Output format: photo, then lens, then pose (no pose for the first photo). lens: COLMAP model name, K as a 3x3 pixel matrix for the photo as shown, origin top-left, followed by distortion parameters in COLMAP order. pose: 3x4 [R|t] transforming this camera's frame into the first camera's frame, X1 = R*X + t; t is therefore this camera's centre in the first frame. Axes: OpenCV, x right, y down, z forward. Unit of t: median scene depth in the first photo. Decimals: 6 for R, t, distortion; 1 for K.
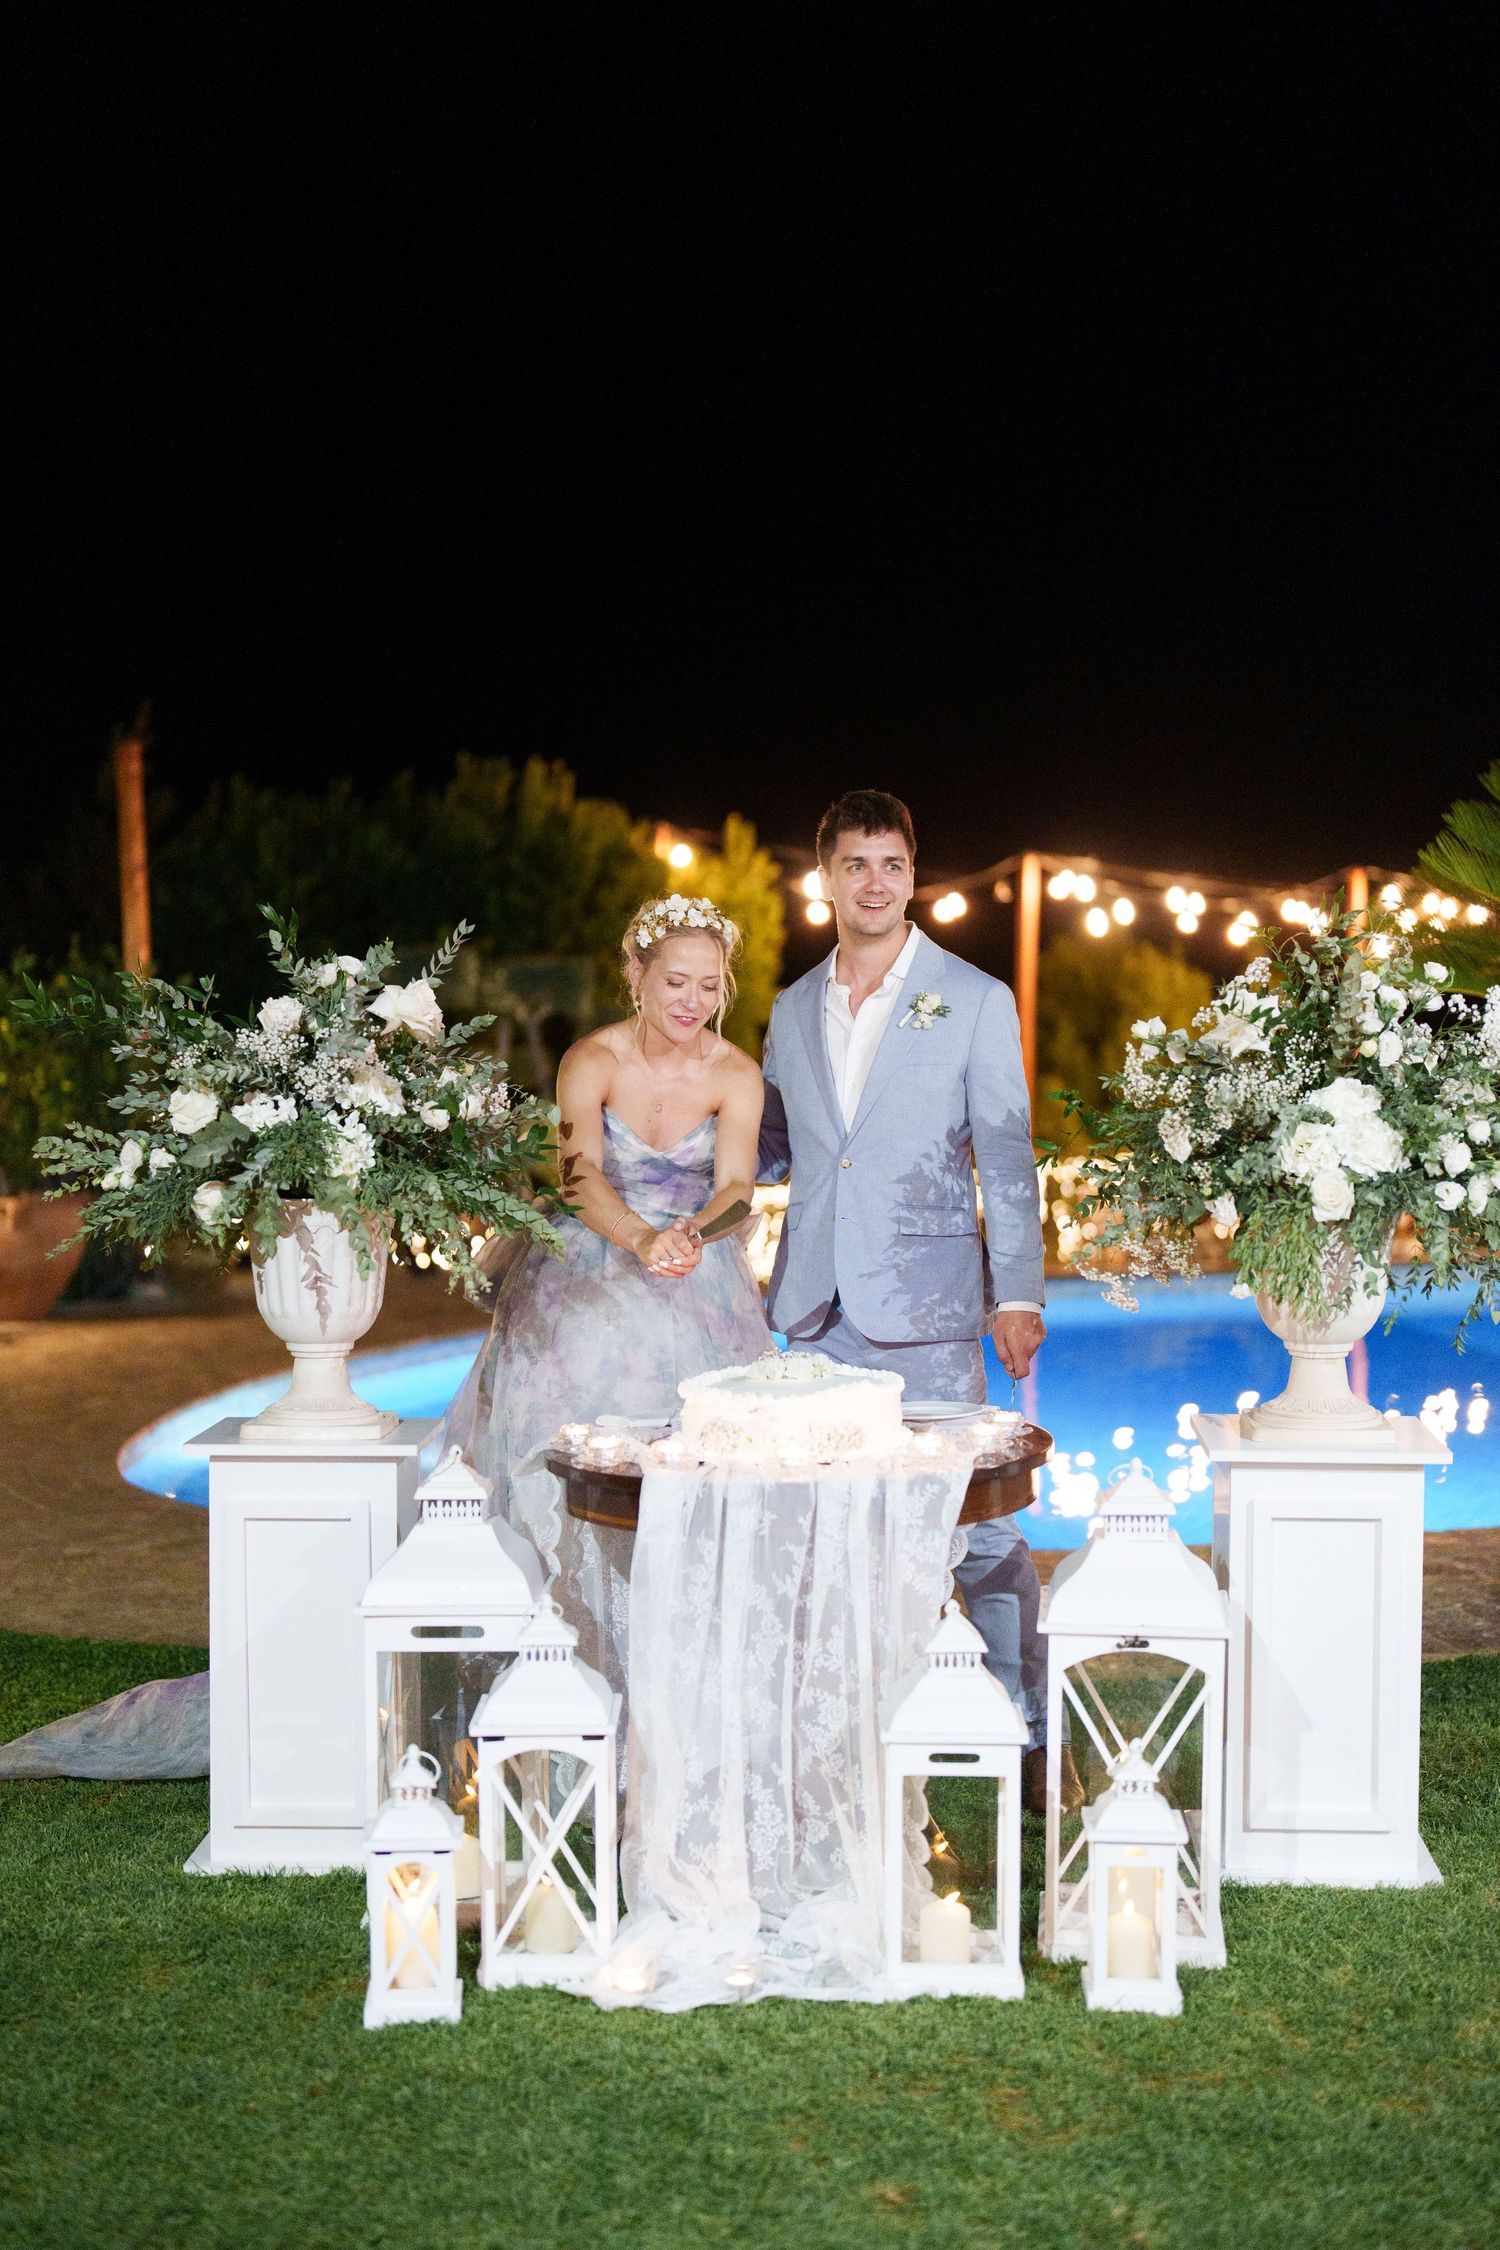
lens RADIAL K [[3102.8, 0, 748.5], [0, 3102.8, 1127.7], [0, 0, 1]] dist [-0.000248, 0.045617]
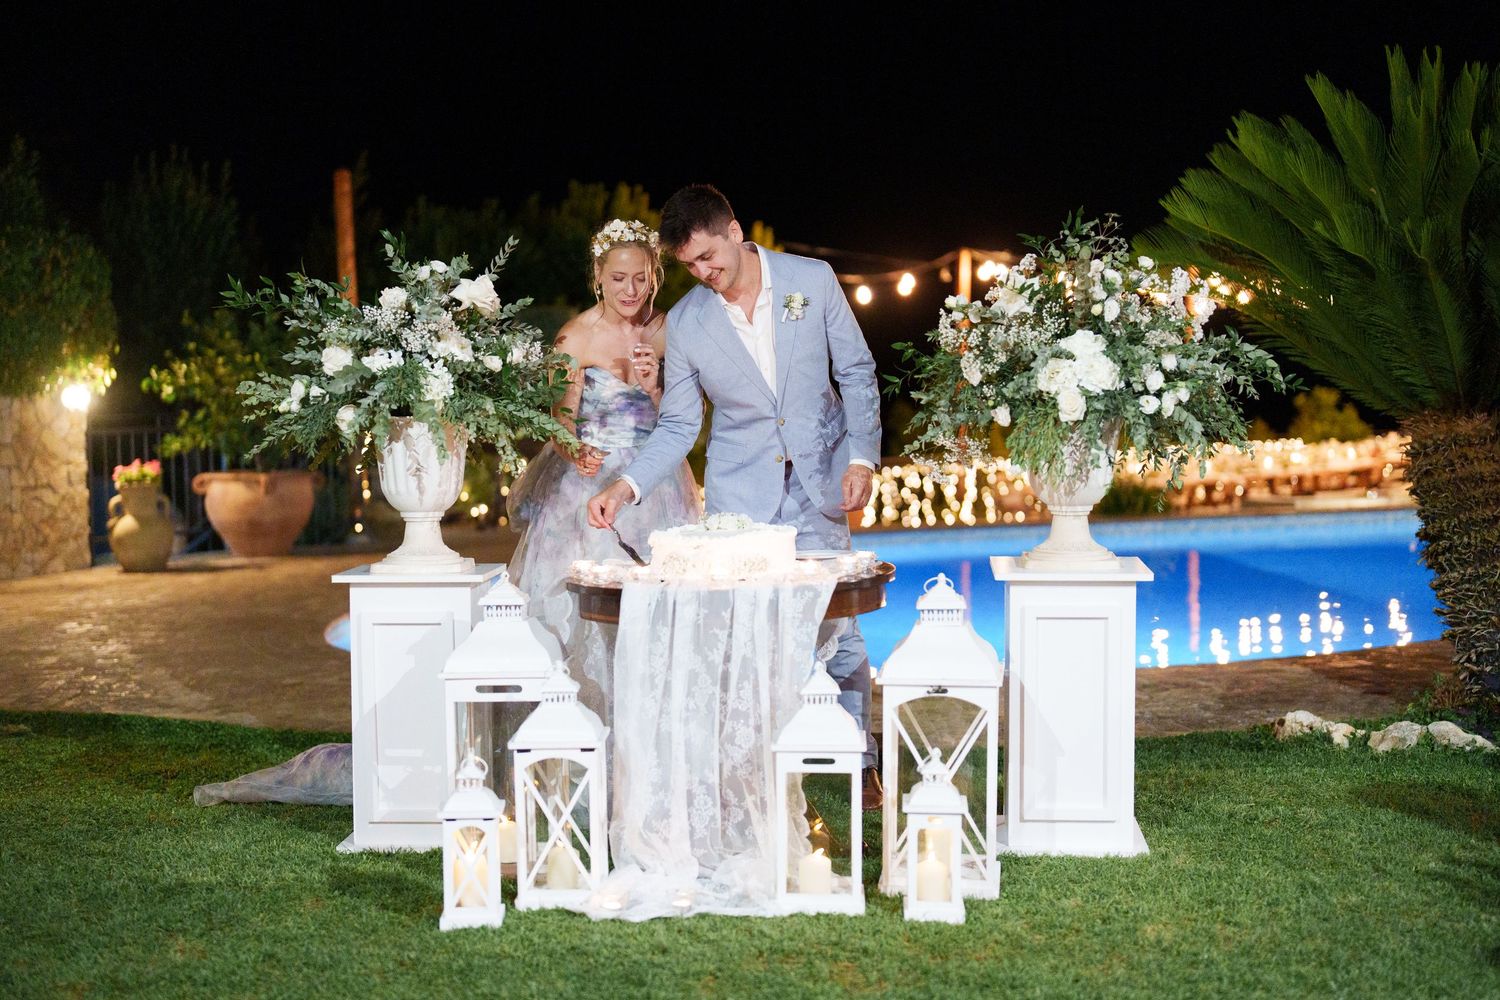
lens RADIAL K [[2134.0, 0, 736.6], [0, 2134.0, 496.6], [0, 0, 1]] dist [-0.009159, 0.075631]
pose [[0.999611, -0.007478, -0.026887, 0.049809], [0.007977, 0.999797, 0.018497, 0.045966], [0.026743, -0.018704, 0.999467, -0.059531]]
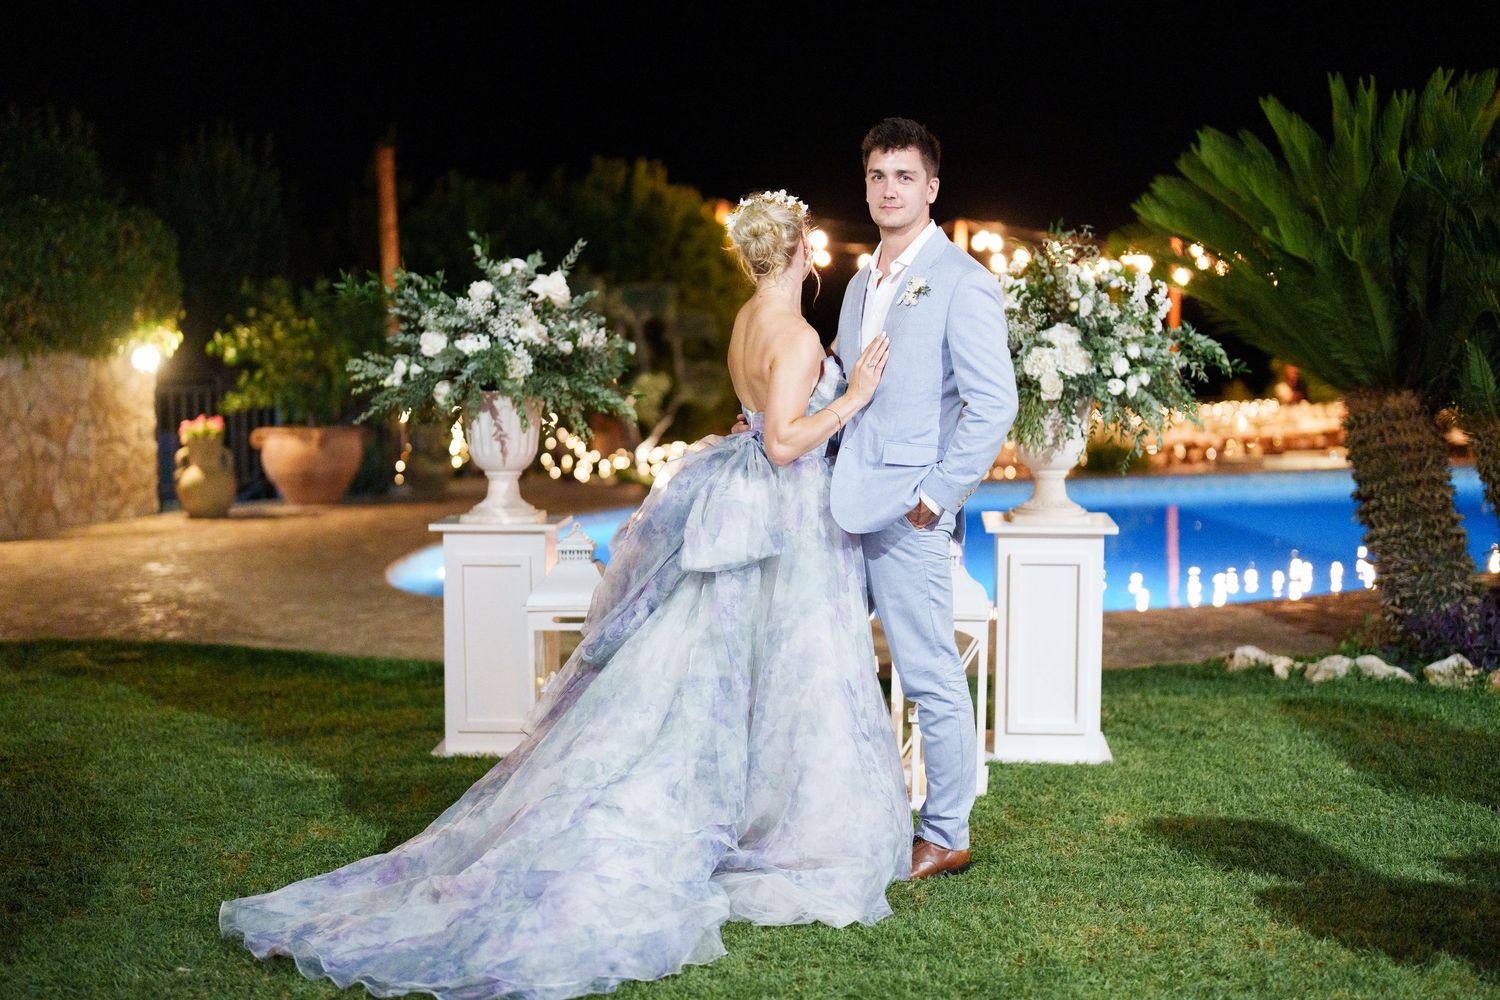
lens RADIAL K [[2071.3, 0, 746.6], [0, 2071.3, 493.4], [0, 0, 1]] dist [-0.008034, 0.074875]
pose [[0.999762, 0.000311, -0.021825, 0.033899], [0.000563, 0.999198, 0.040027, 0.035604], [0.021820, -0.040030, 0.998960, -0.229806]]
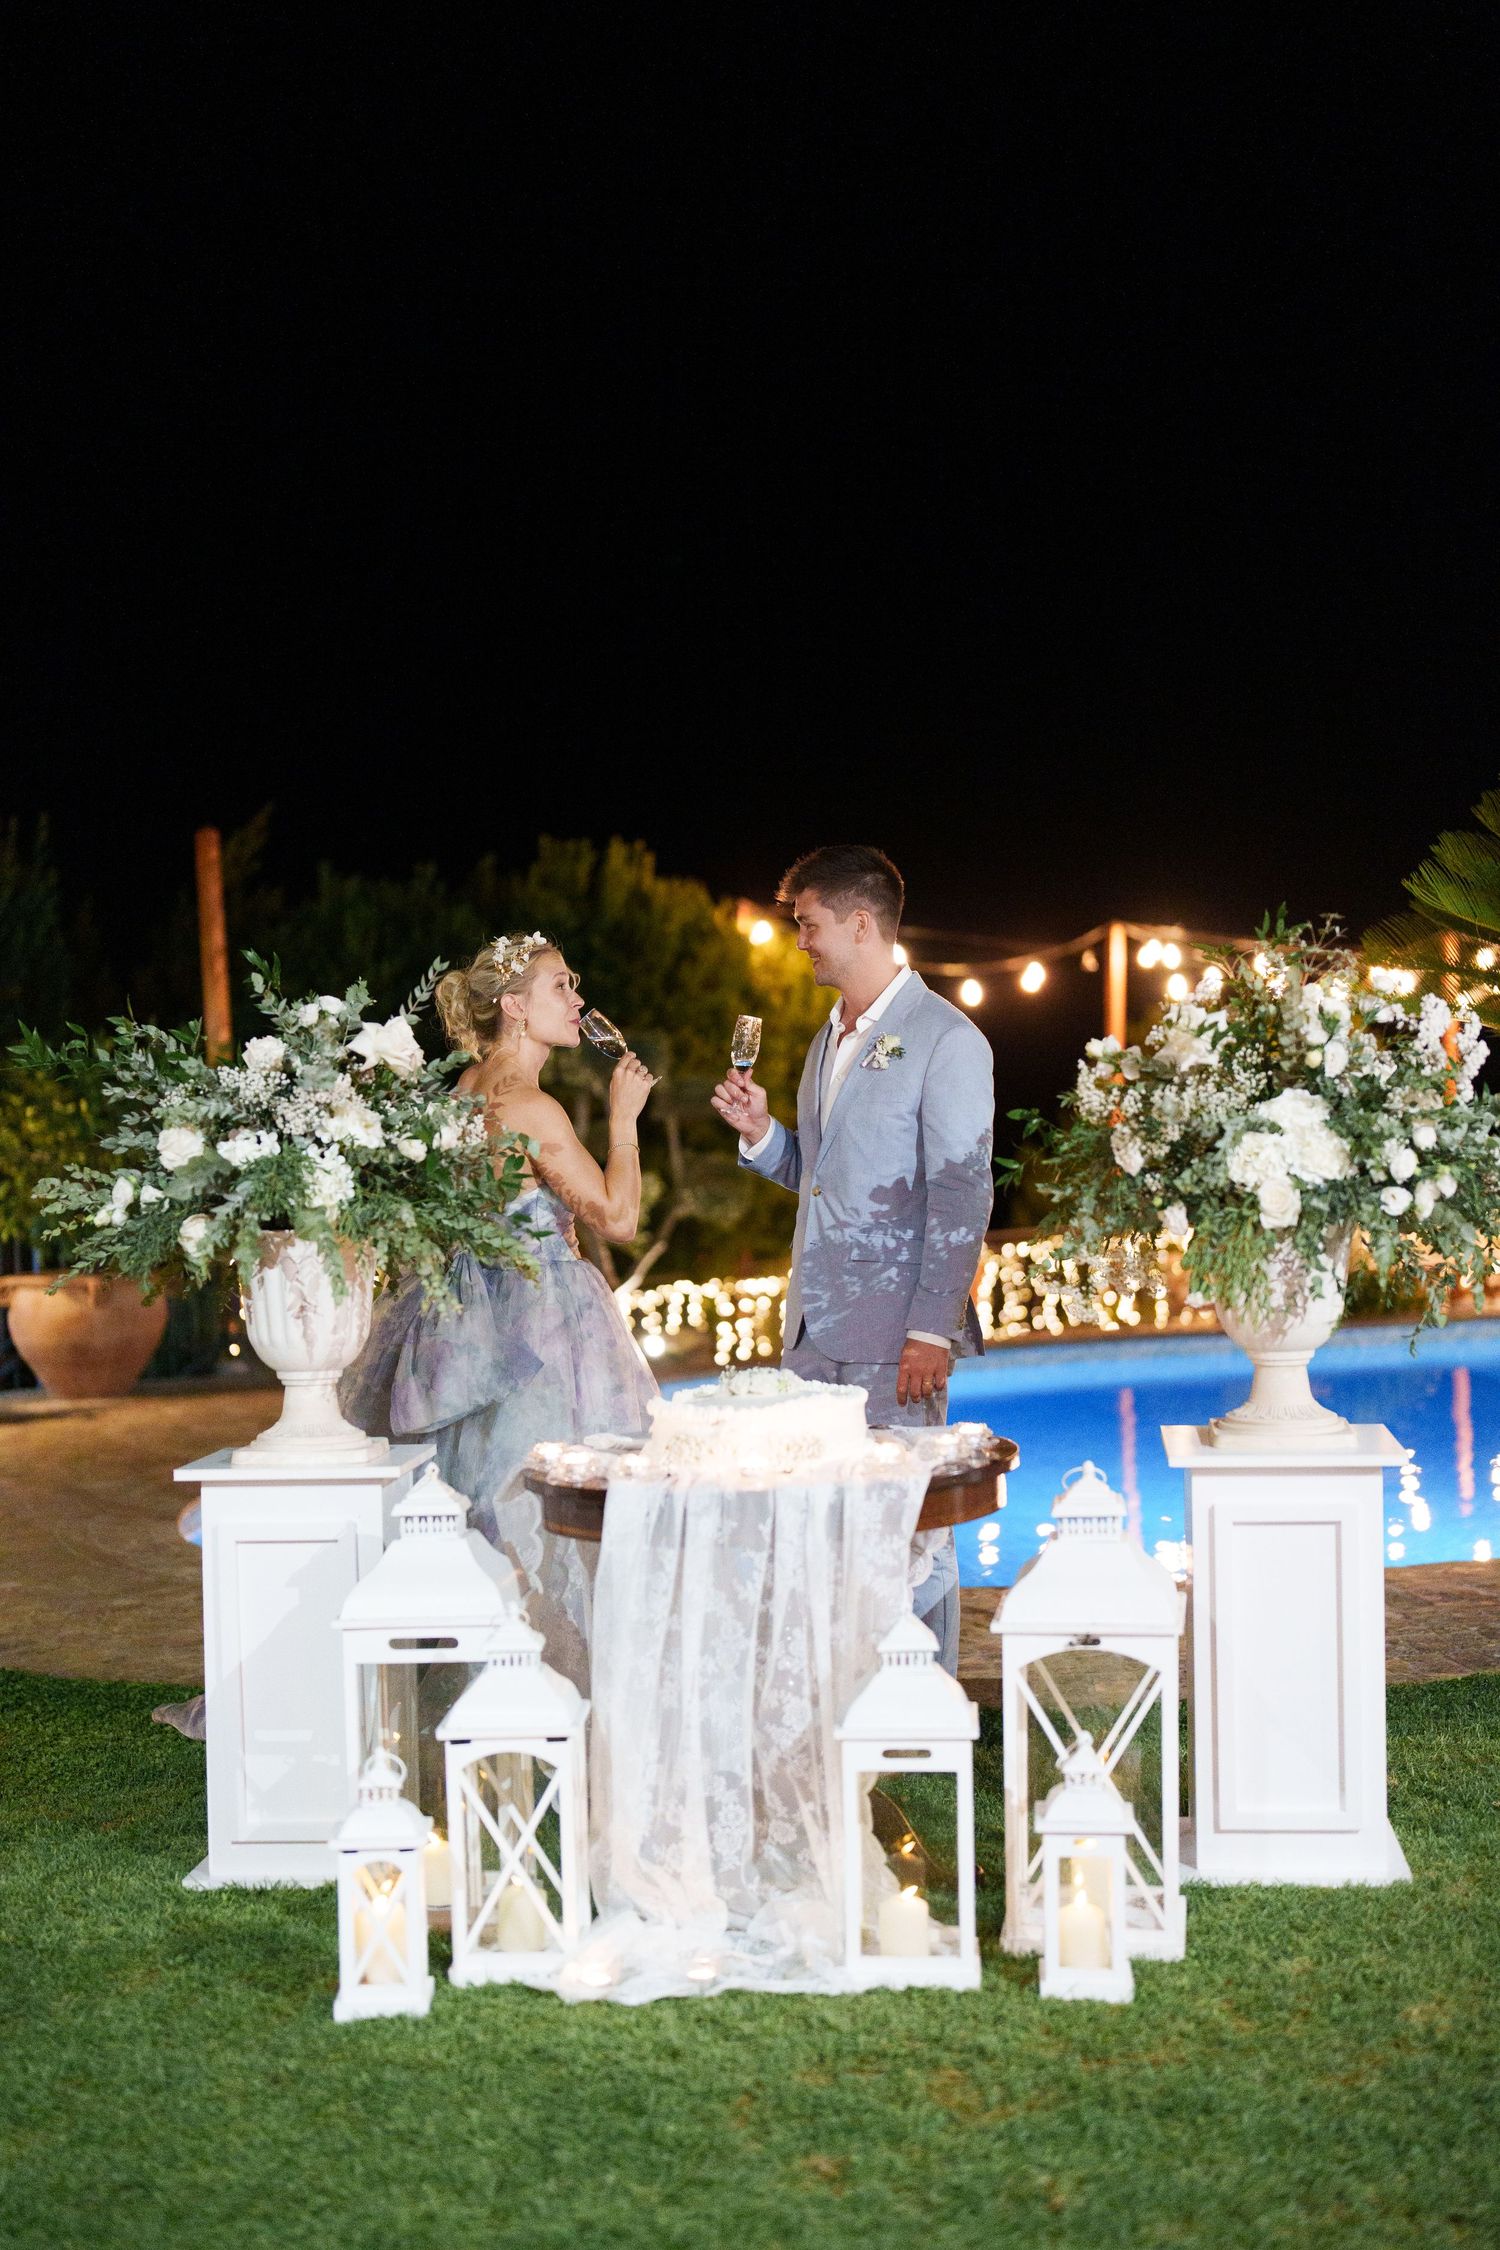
lens RADIAL K [[3098.5, 0, 746.5], [0, 3098.5, 1124.0], [0, 0, 1]] dist [-0.008164, 0.071097]
pose [[0.998919, -0.022602, -0.040613, 0.054184], [0.021380, 0.999313, -0.030267, 0.022820], [0.041270, 0.029366, 0.998716, -0.027013]]
